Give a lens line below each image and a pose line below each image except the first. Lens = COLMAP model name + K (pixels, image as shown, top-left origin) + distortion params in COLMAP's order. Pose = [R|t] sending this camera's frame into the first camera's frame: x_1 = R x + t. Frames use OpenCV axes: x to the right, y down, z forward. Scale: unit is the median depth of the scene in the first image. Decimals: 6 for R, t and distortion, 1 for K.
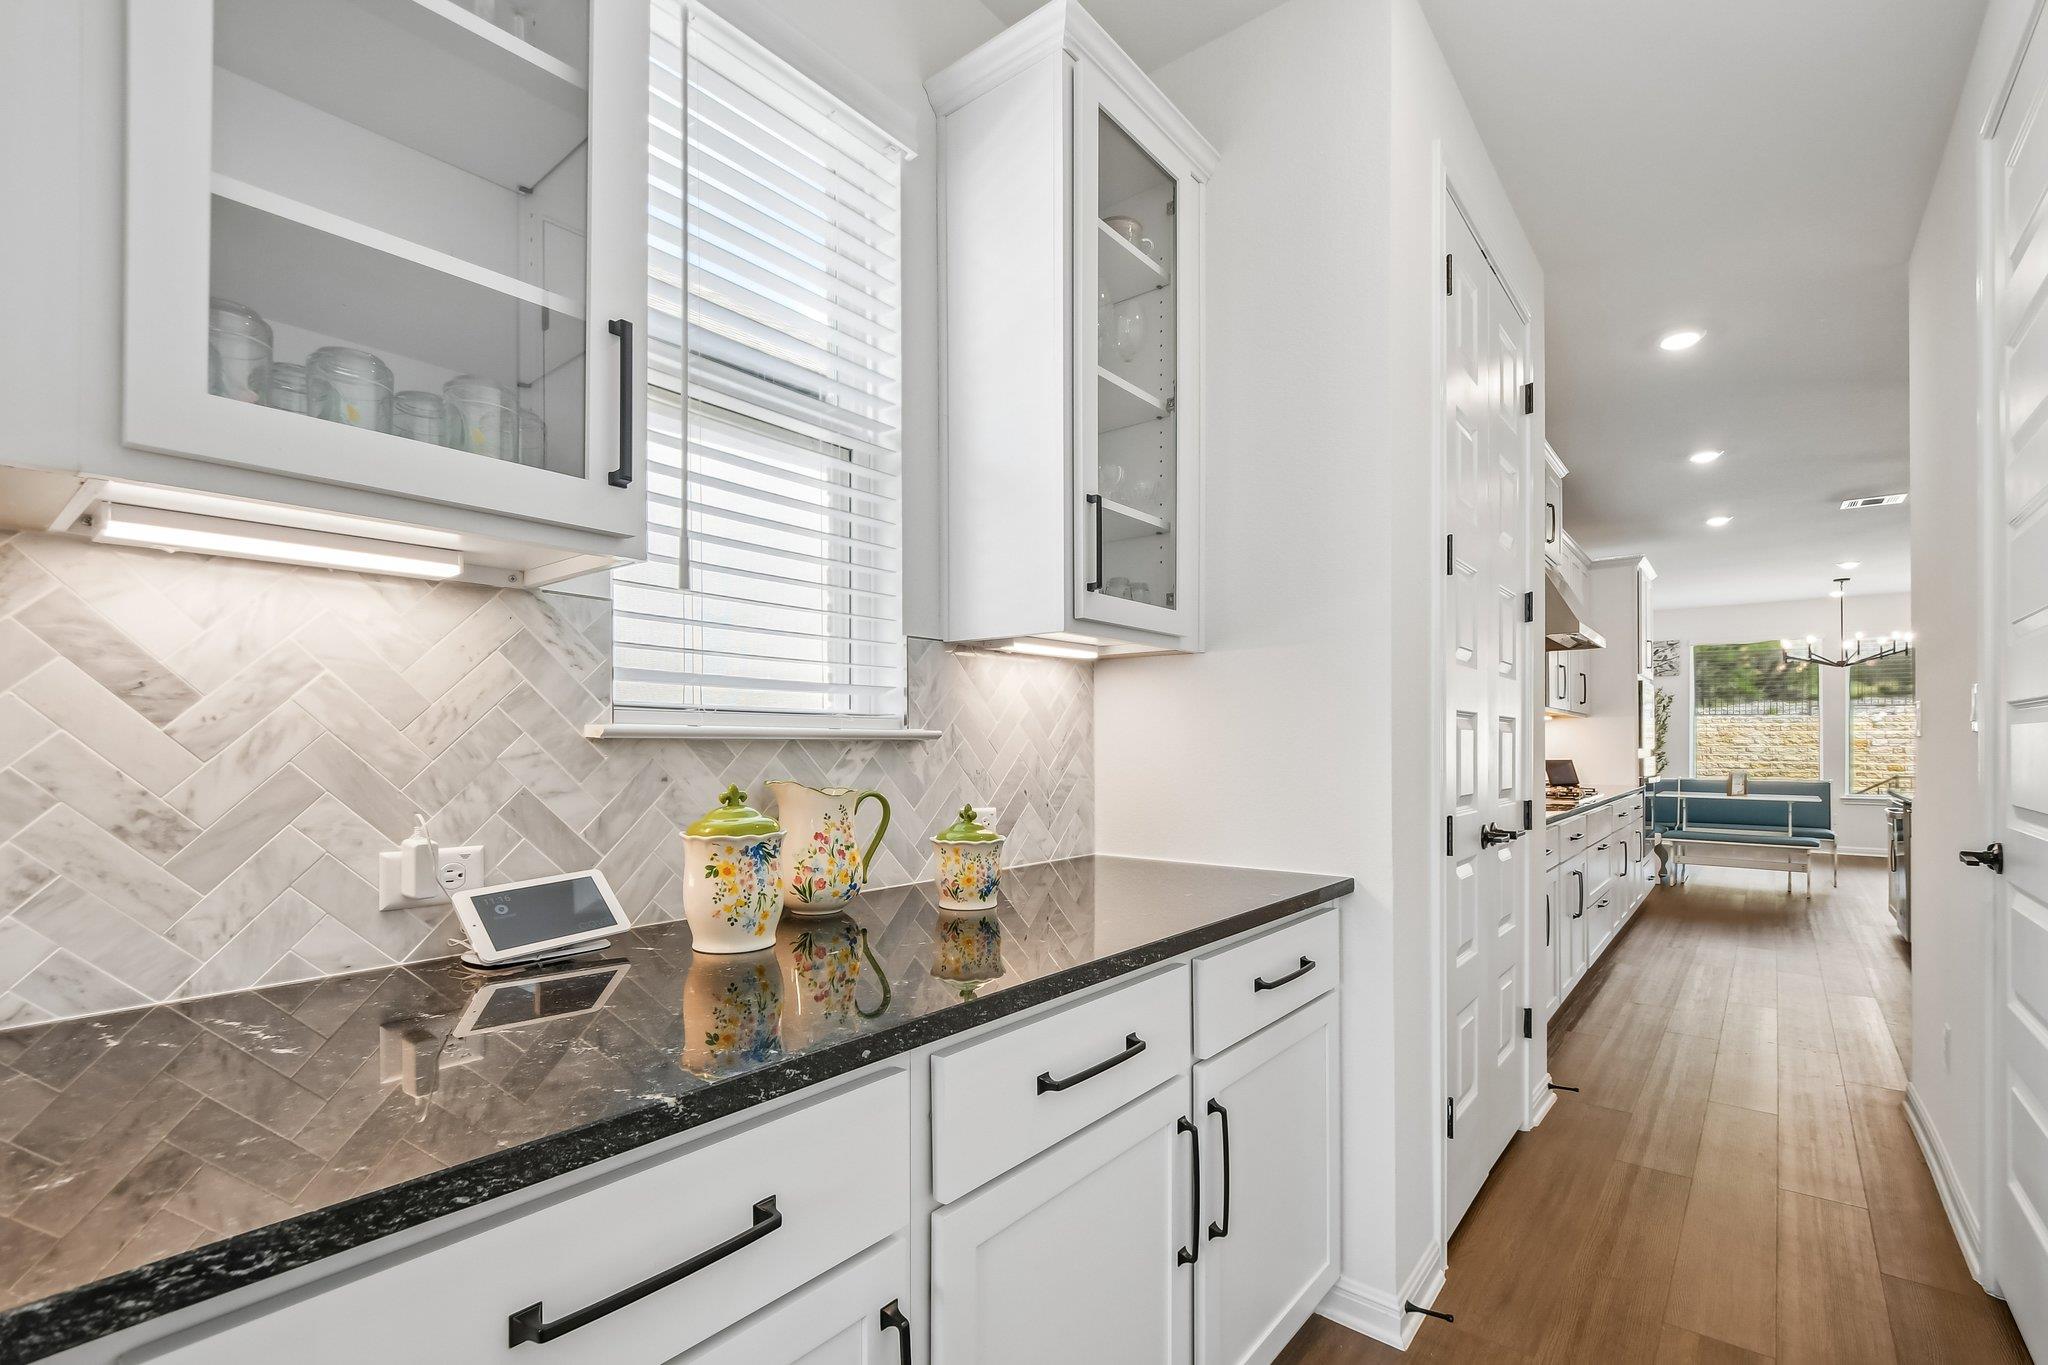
lens RADIAL K [[906.8, 0, 1044.5], [0, 906.8, 740.6], [0, 0, 1]] dist [0.007473, -0.005264]
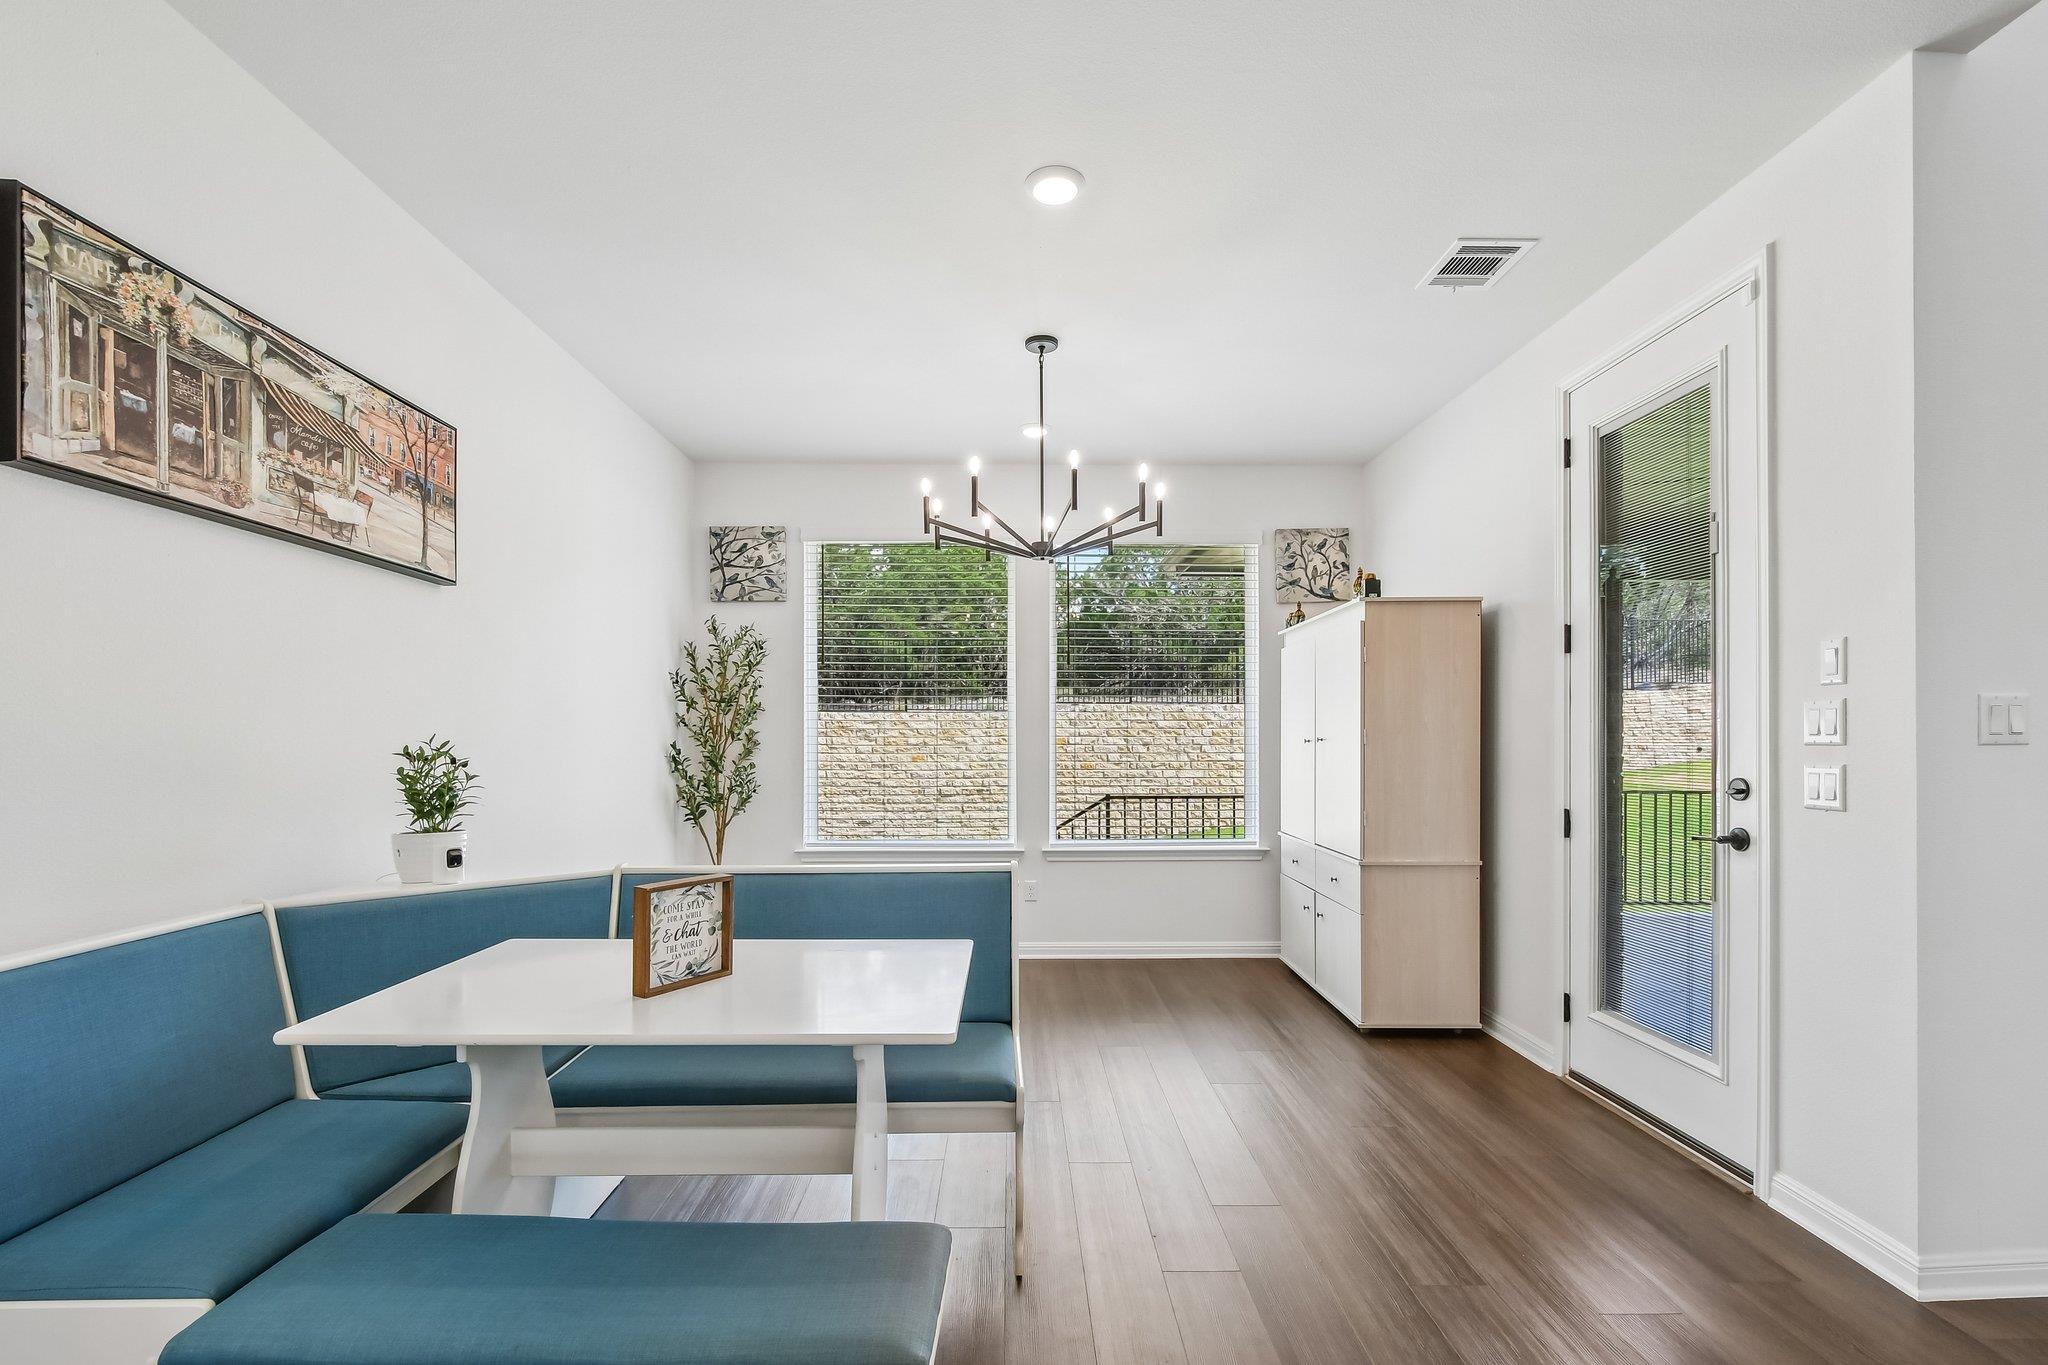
lens RADIAL K [[906.8, 0, 1024.7], [0, 906.8, 739.4], [0, 0, 1]] dist [0.007473, -0.005264]
pose [[0.769064, -0.001386, 0.639170, 0.619596], [0.001308, 0.999999, 0.000594, -0.000327], [-0.639171, 0.000379, 0.769065, 0.700845]]
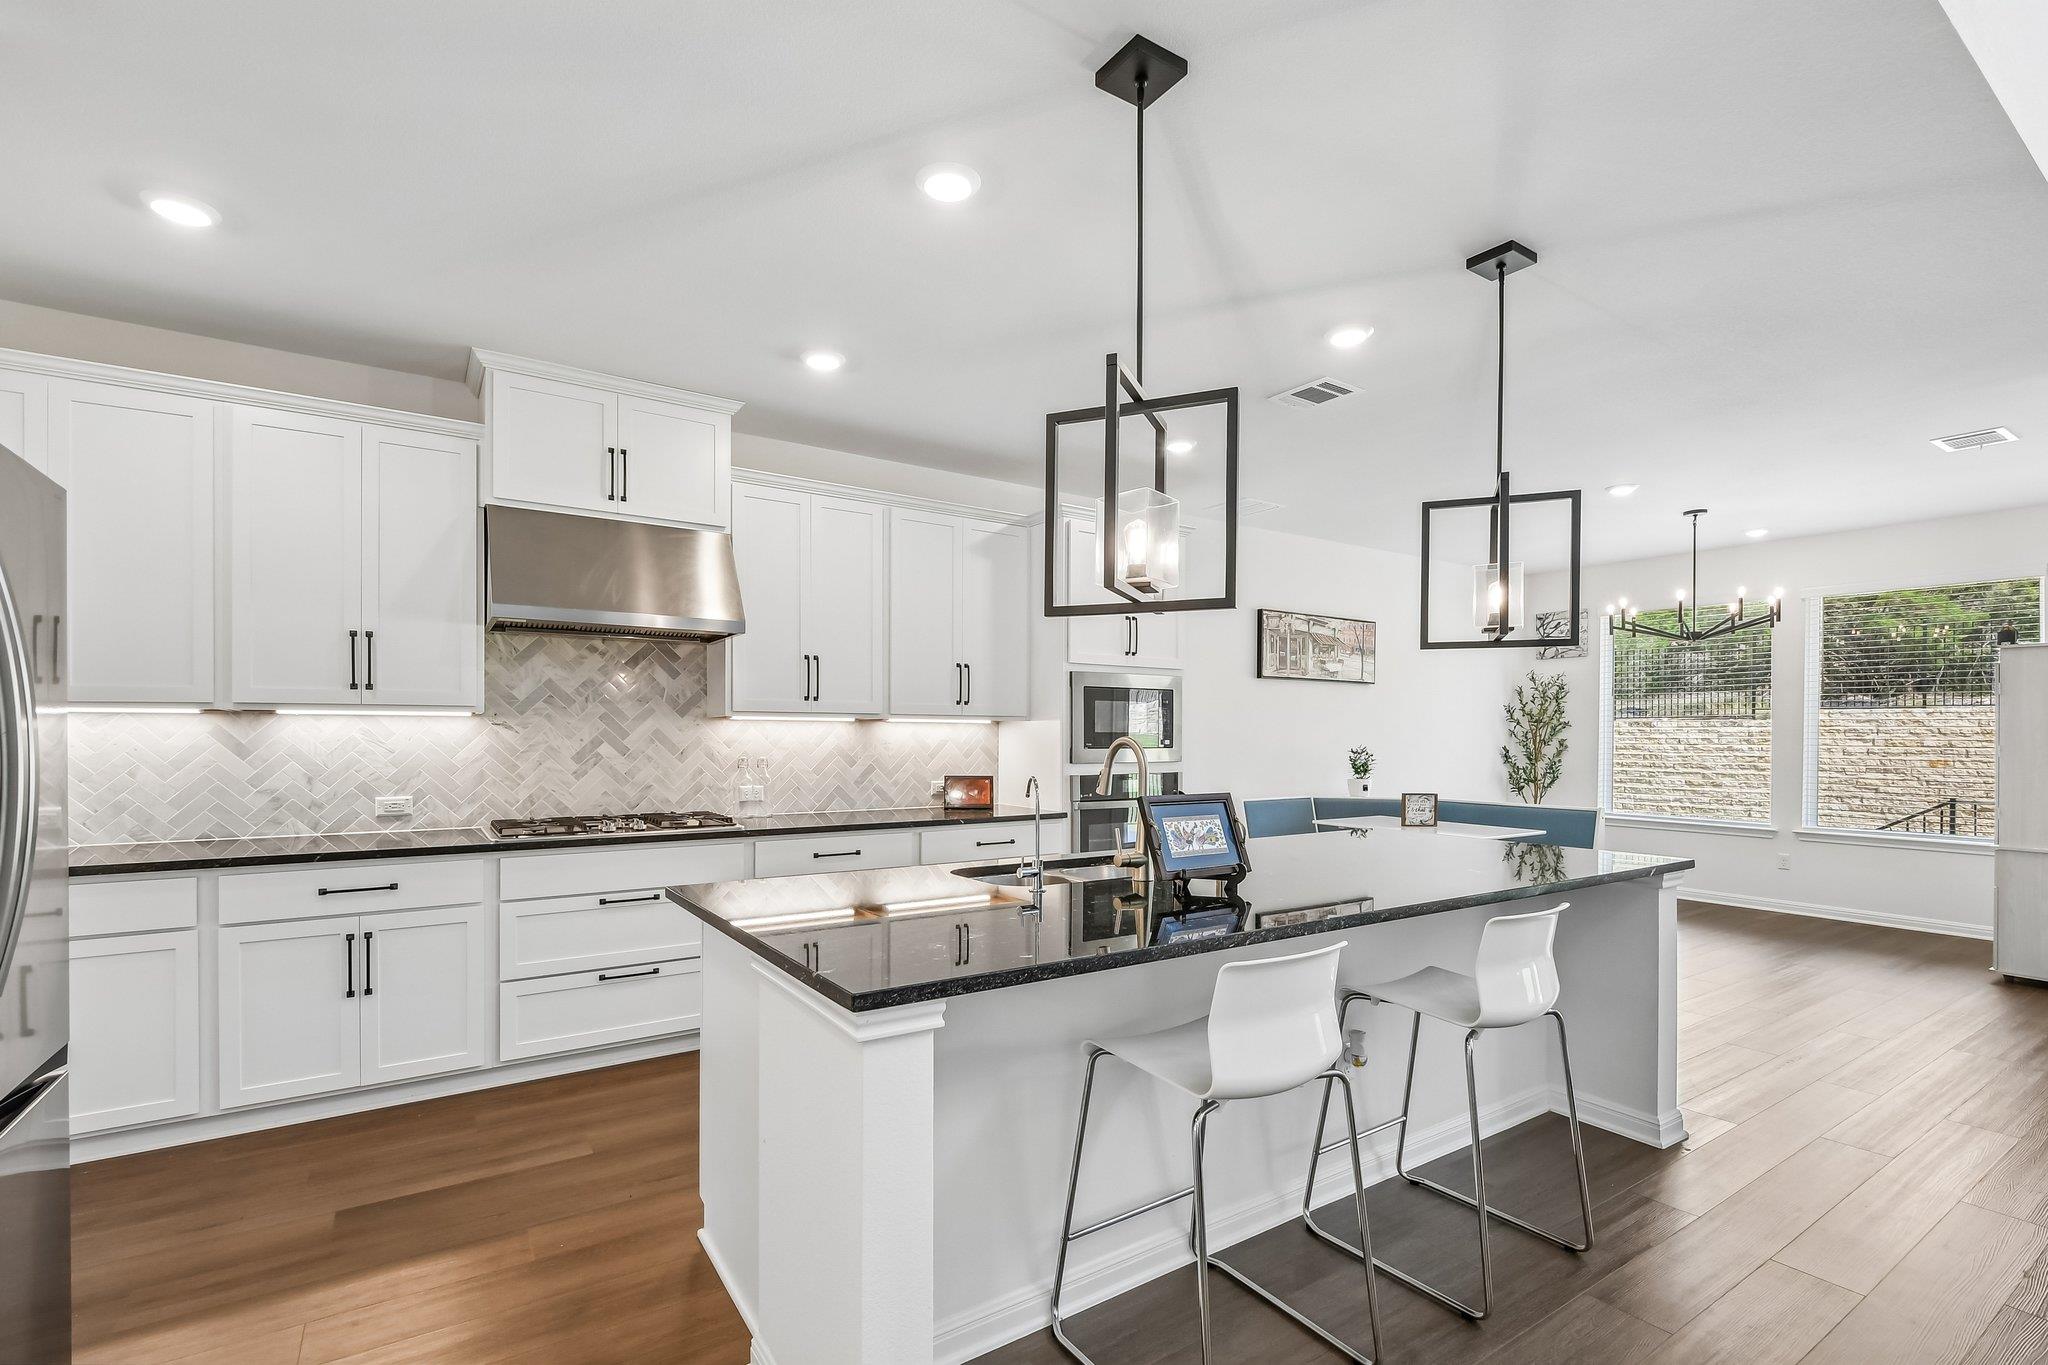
lens RADIAL K [[906.8, 0, 1045.9], [0, 906.8, 747.6], [0, 0, 1]] dist [0.007473, -0.005264]
pose [[0.951401, 0.002813, -0.307941, 0.640929], [0.001204, 0.999917, 0.012852, -0.009454], [0.307952, -0.012598, 0.951319, 0.214355]]
